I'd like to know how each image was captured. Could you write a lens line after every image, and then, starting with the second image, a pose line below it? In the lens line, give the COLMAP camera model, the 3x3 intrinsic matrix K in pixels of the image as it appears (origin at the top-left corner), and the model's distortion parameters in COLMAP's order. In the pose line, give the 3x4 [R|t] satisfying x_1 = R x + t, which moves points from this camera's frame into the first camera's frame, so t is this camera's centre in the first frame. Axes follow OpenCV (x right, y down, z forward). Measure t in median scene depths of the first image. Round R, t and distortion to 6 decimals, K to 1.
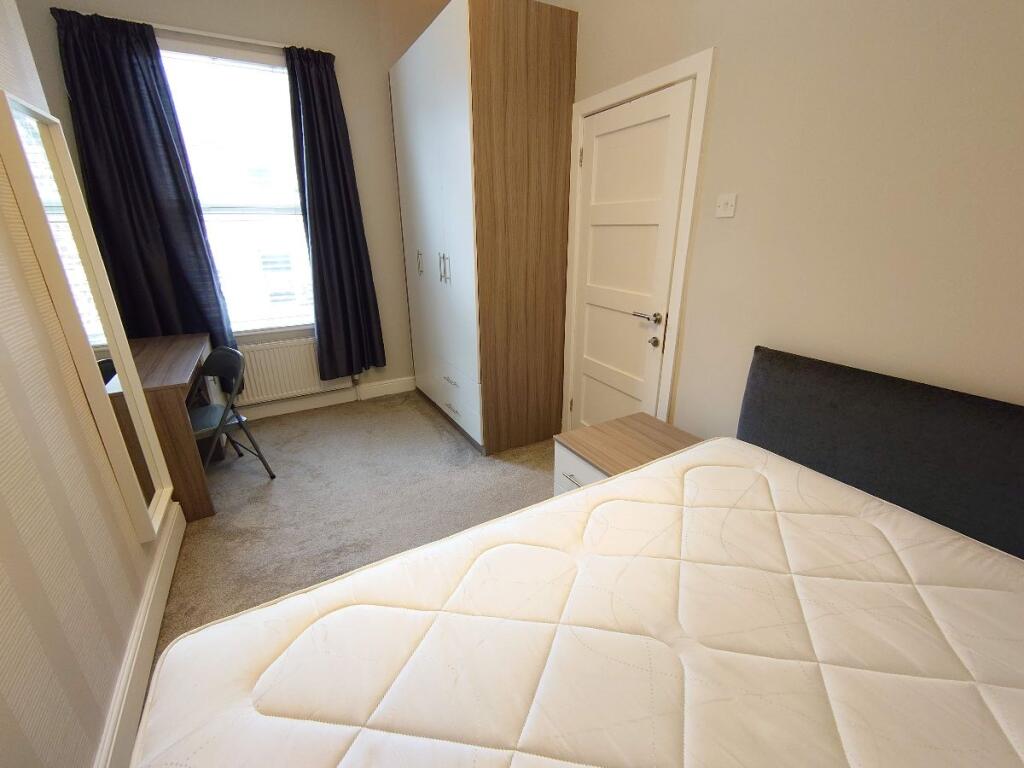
lens RADIAL K [[433.1, 0, 516.5], [0, 433.1, 376.6], [0, 0, 1]] dist [-0.000848, -0.000239]
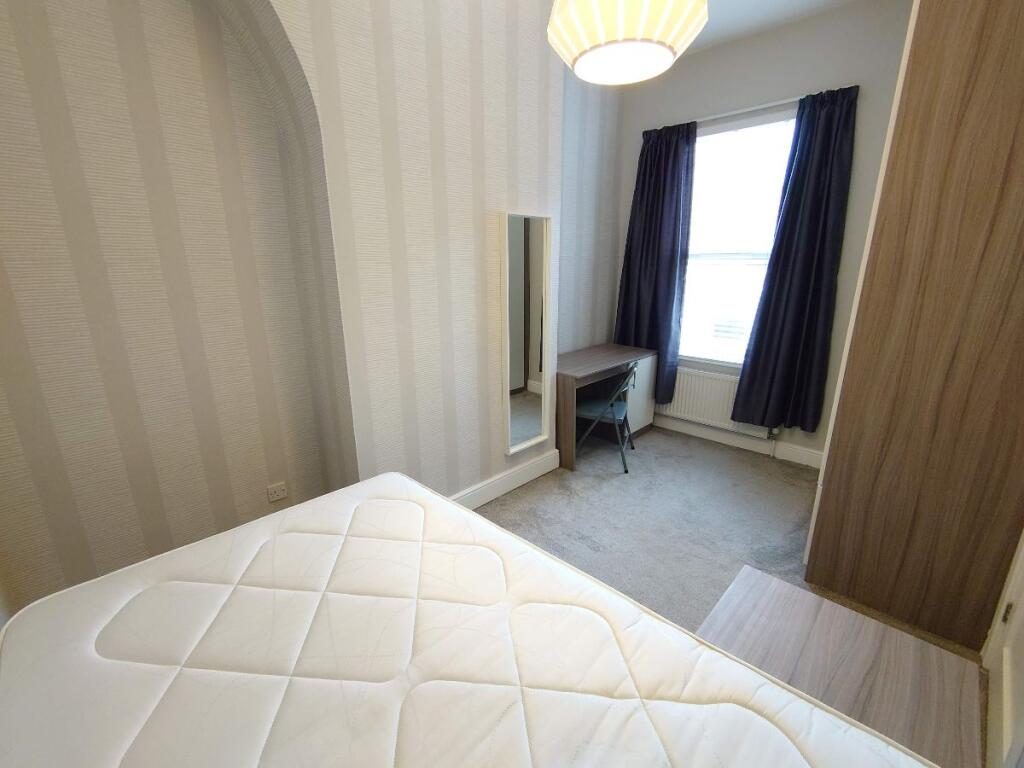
lens RADIAL K [[433.1, 0, 516.5], [0, 433.1, 376.6], [0, 0, 1]] dist [-0.000848, -0.000239]
pose [[0.303027, 0.251681, -0.919147, 0.336004], [-0.313327, 0.937186, 0.153322, -0.092545], [0.900001, 0.241533, 0.362851, 0.178592]]
